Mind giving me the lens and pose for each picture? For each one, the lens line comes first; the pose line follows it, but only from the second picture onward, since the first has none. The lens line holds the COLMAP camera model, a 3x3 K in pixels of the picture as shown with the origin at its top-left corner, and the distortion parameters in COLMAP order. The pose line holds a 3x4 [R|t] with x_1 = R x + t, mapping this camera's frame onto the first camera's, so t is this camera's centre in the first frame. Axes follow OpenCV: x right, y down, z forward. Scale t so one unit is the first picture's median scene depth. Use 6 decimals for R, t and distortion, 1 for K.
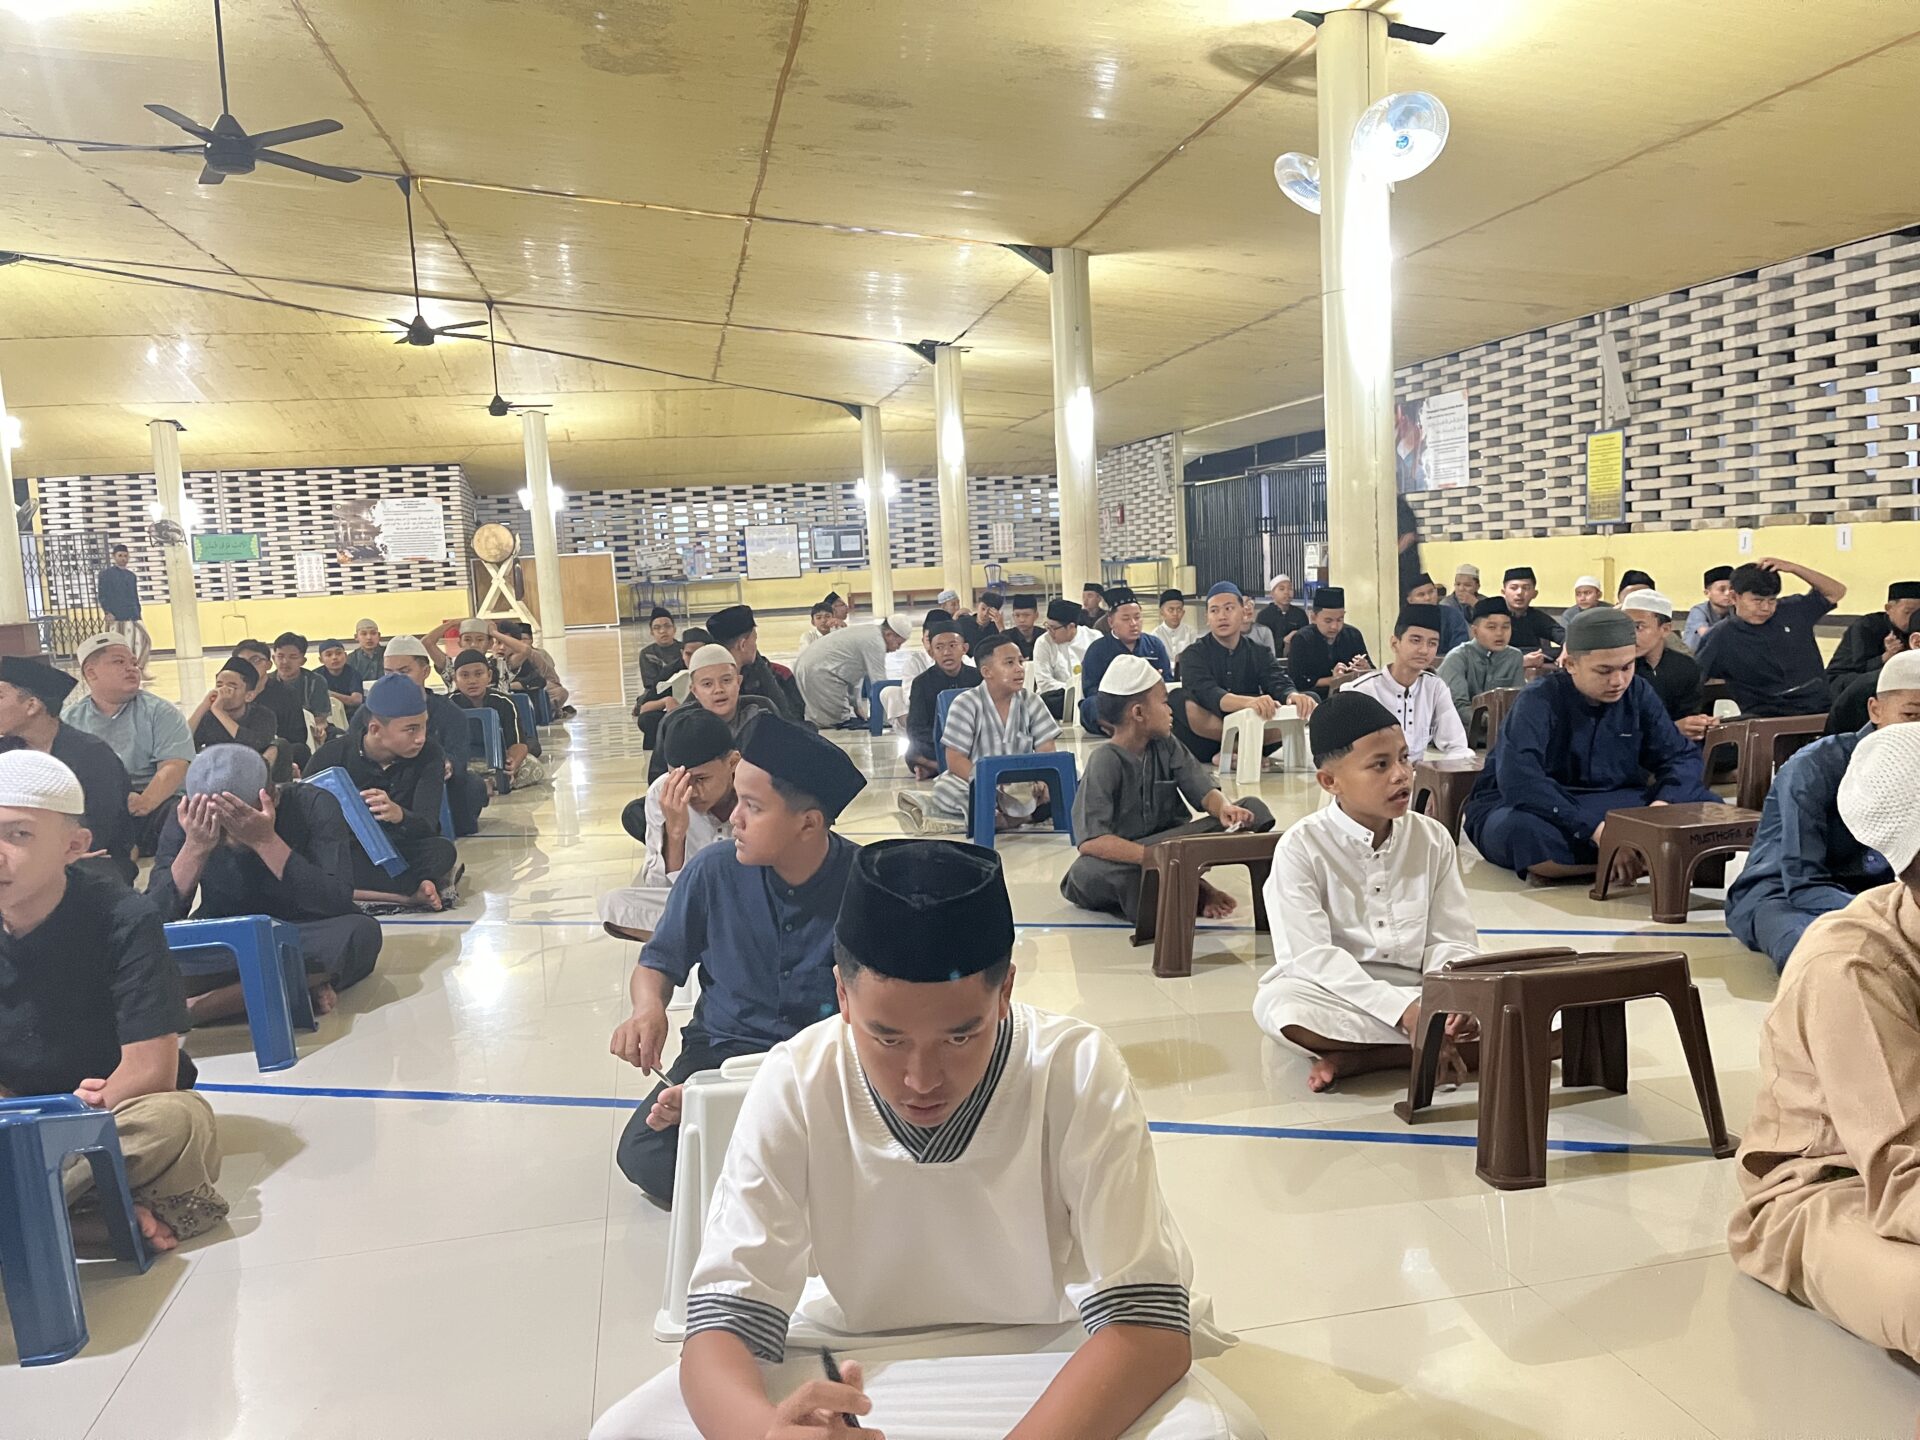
lens RADIAL K [[1441.0, 0, 971.8], [0, 1441.0, 722.7], [0, 0, 1]] dist [0.076259, -0.109276]
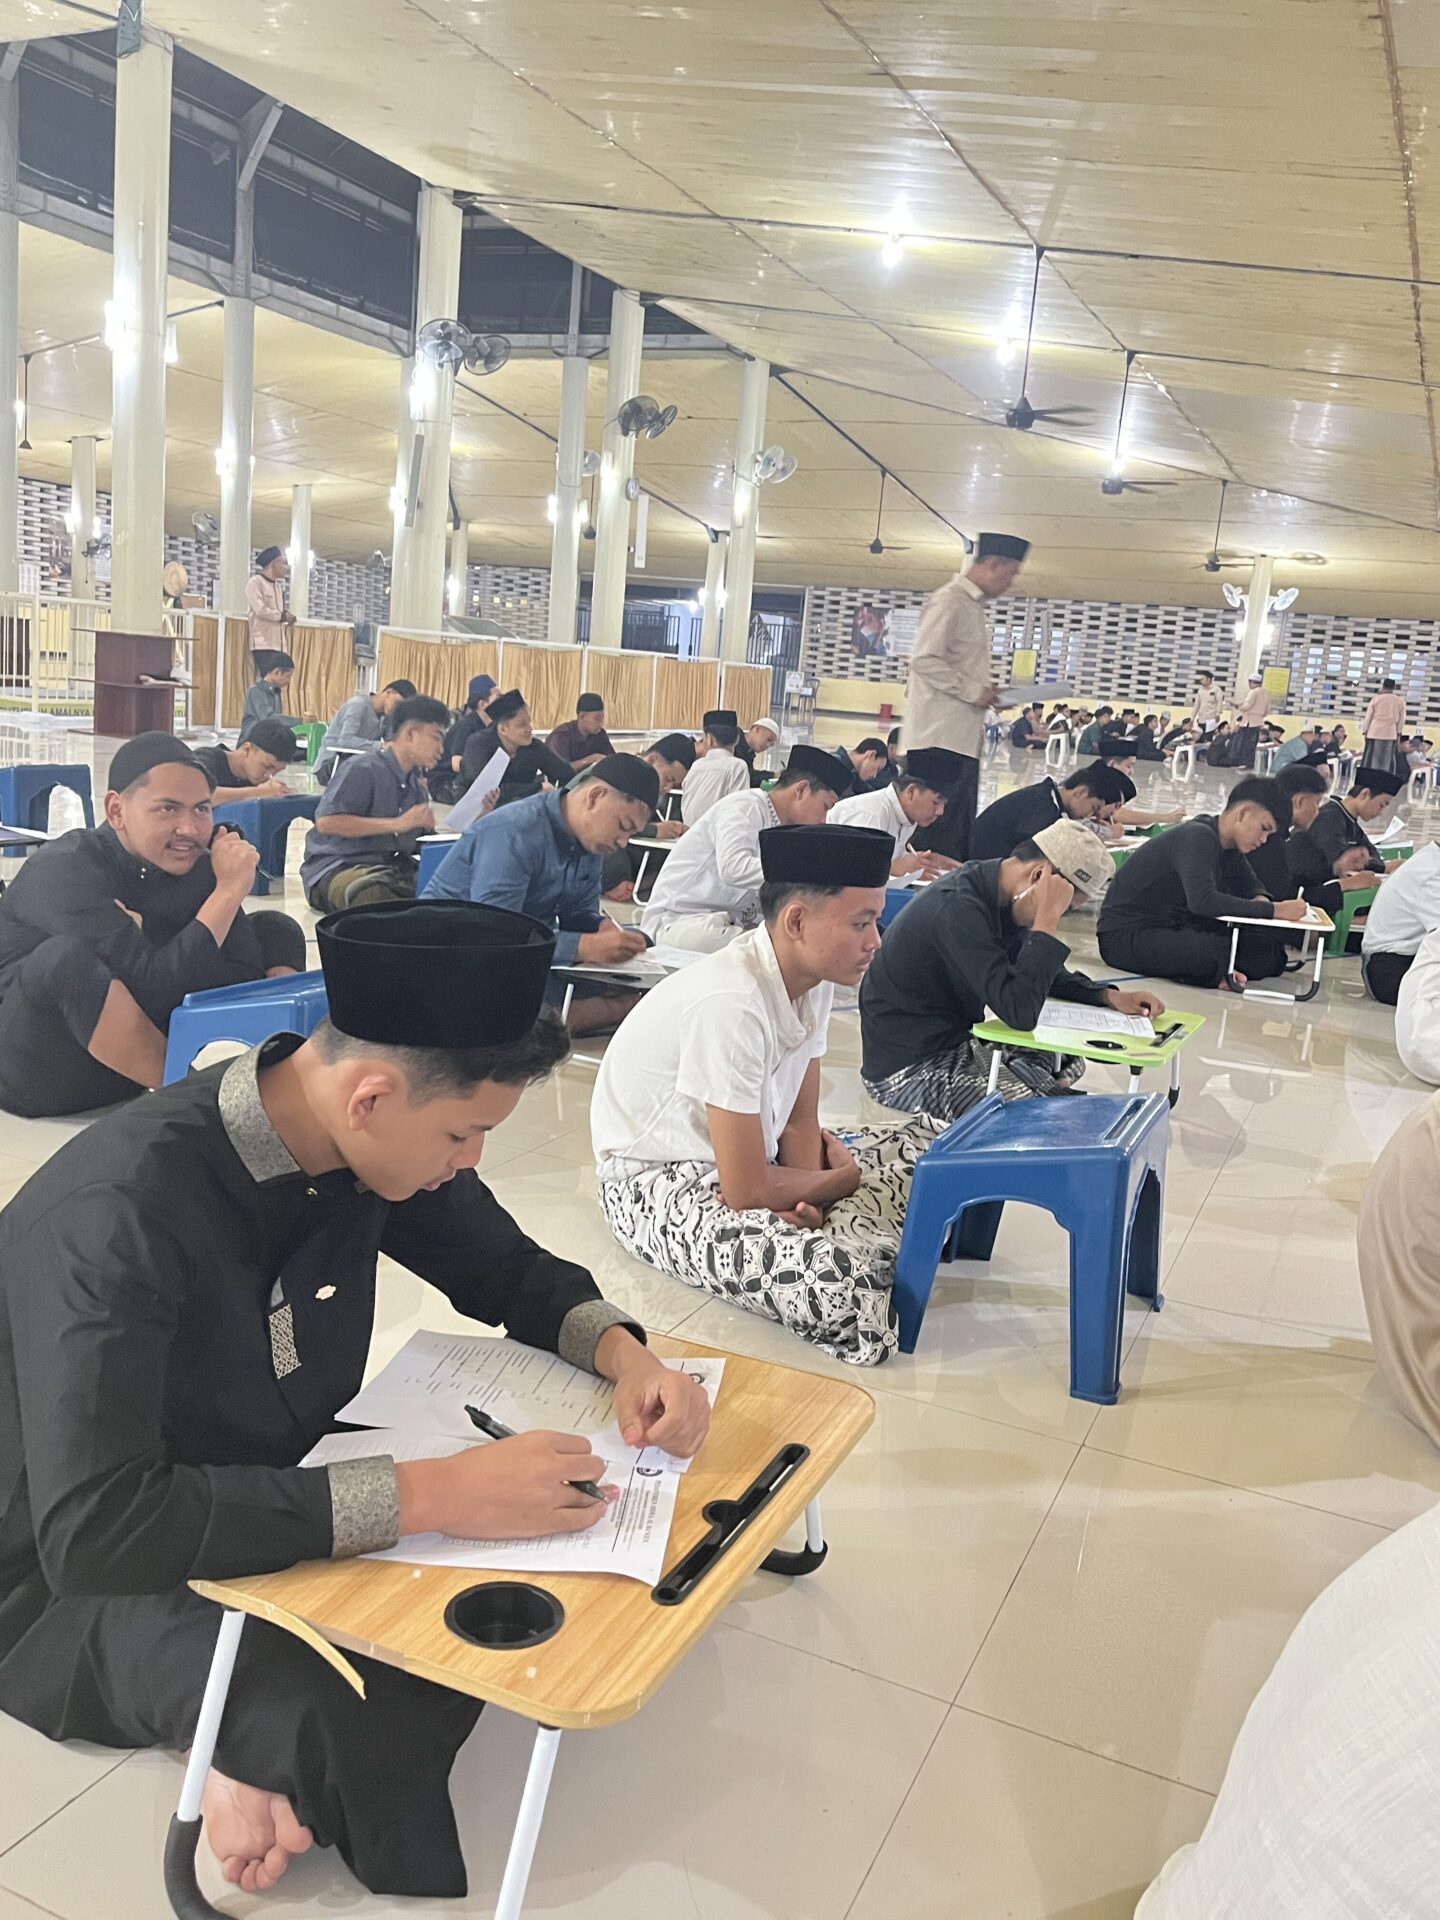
lens RADIAL K [[1569.2, 0, 719.0], [0, 1569.2, 955.4], [0, 0, 1]] dist [0.050499, -0.064439]
pose [[0.585682, -0.044947, 0.809294, -1.635615], [-0.022372, 0.997184, 0.071573, 0.102243], [-0.810232, -0.060025, 0.583027, -0.087070]]
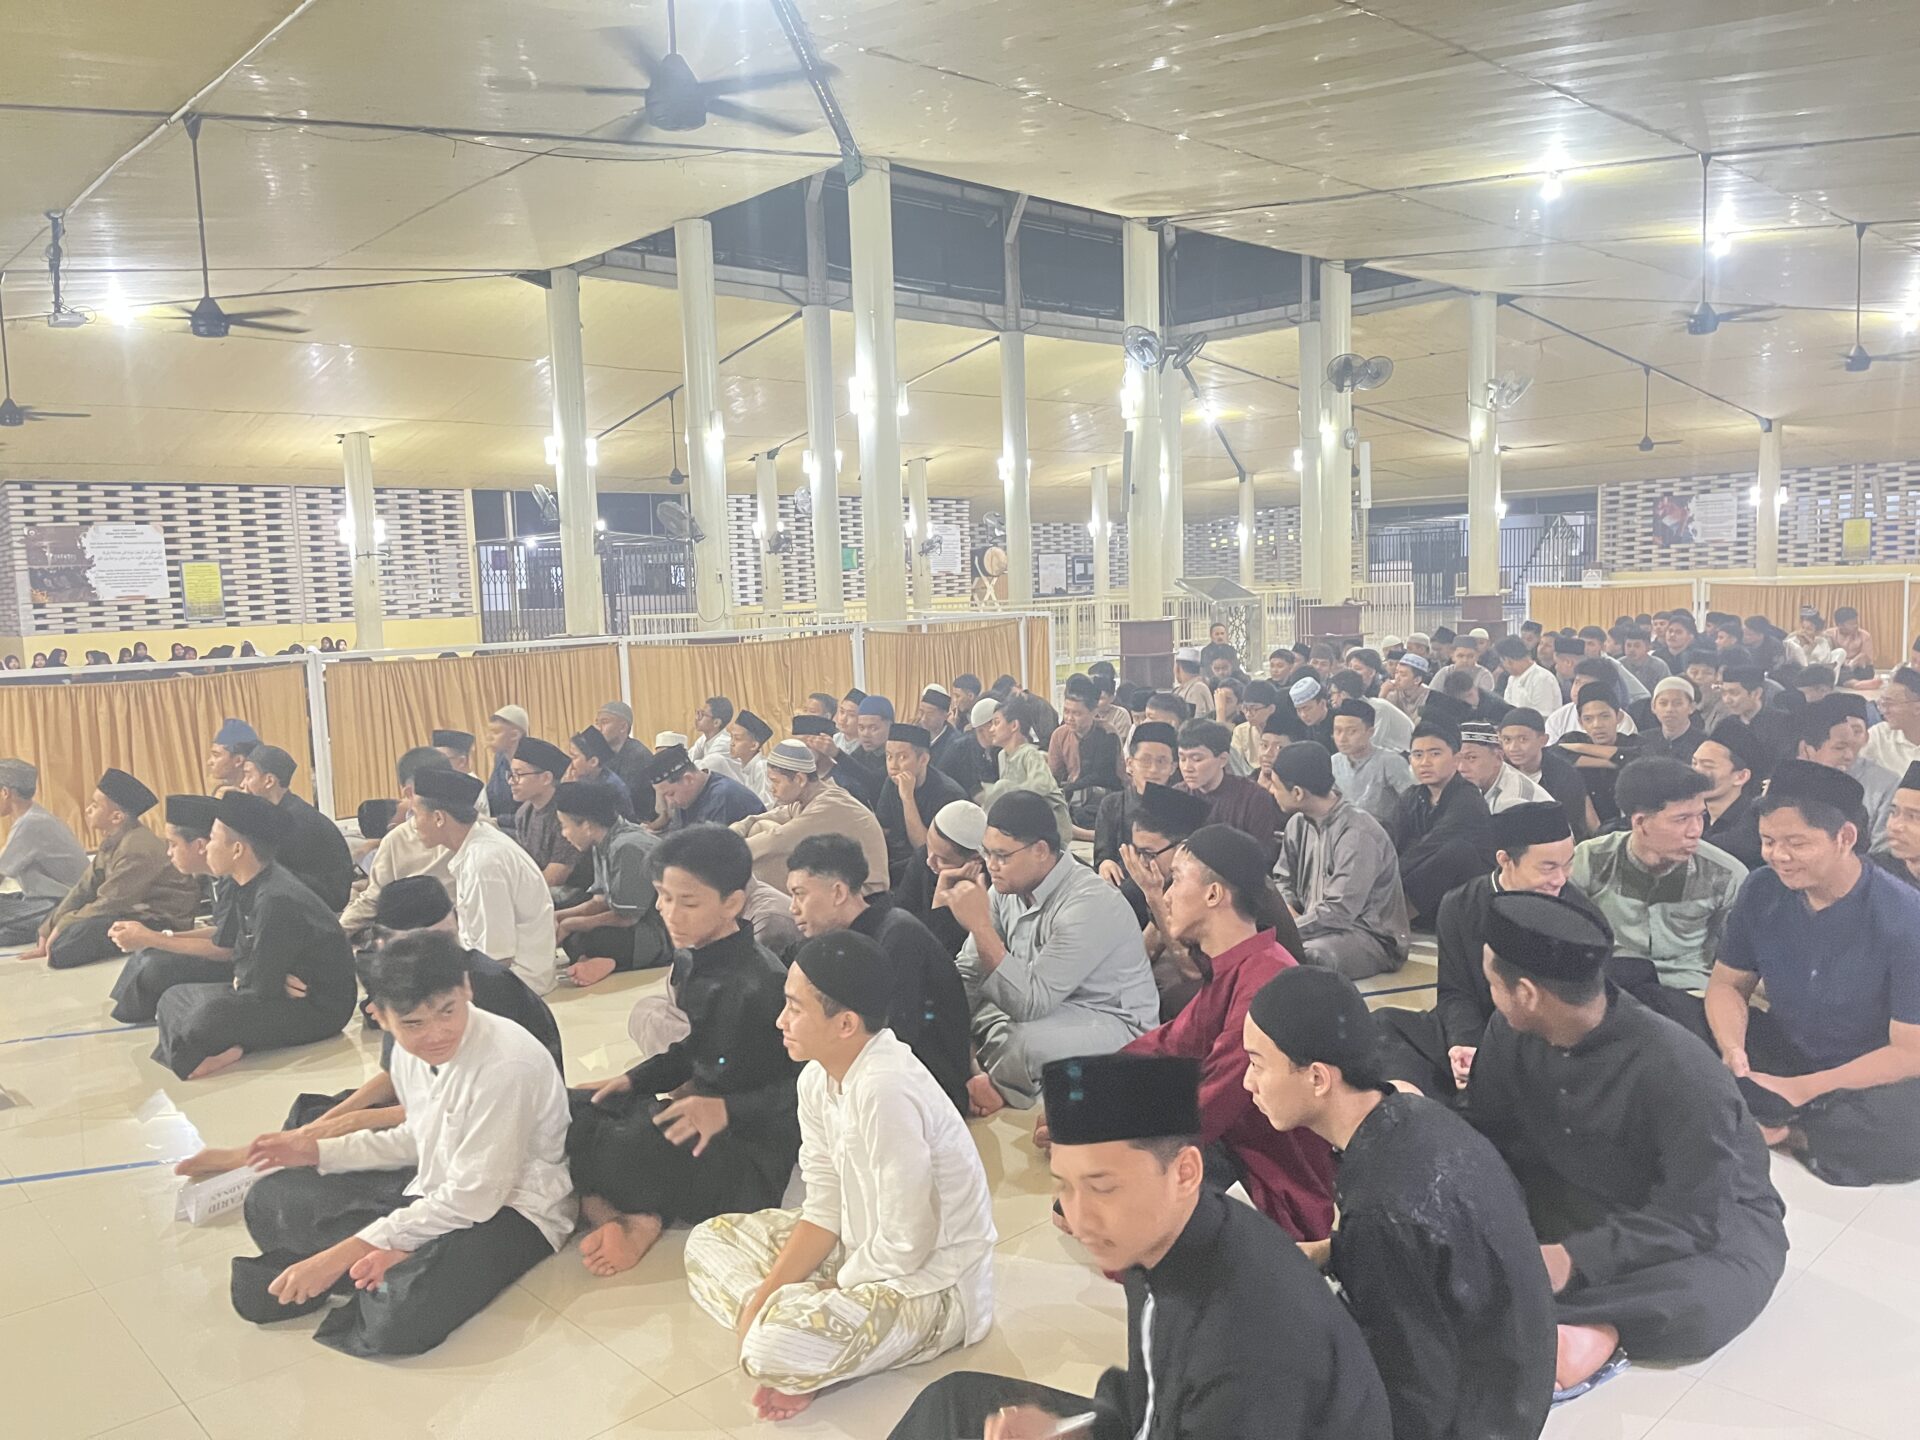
lens RADIAL K [[1450.4, 0, 966.0], [0, 1450.4, 736.3], [0, 0, 1]] dist [0.064105, -0.093720]
pose [[0.853556, -0.032999, 0.519956, -1.584606], [0.049059, 0.998649, -0.017155, 0.084095], [-0.518687, 0.040151, 0.854021, -0.145057]]
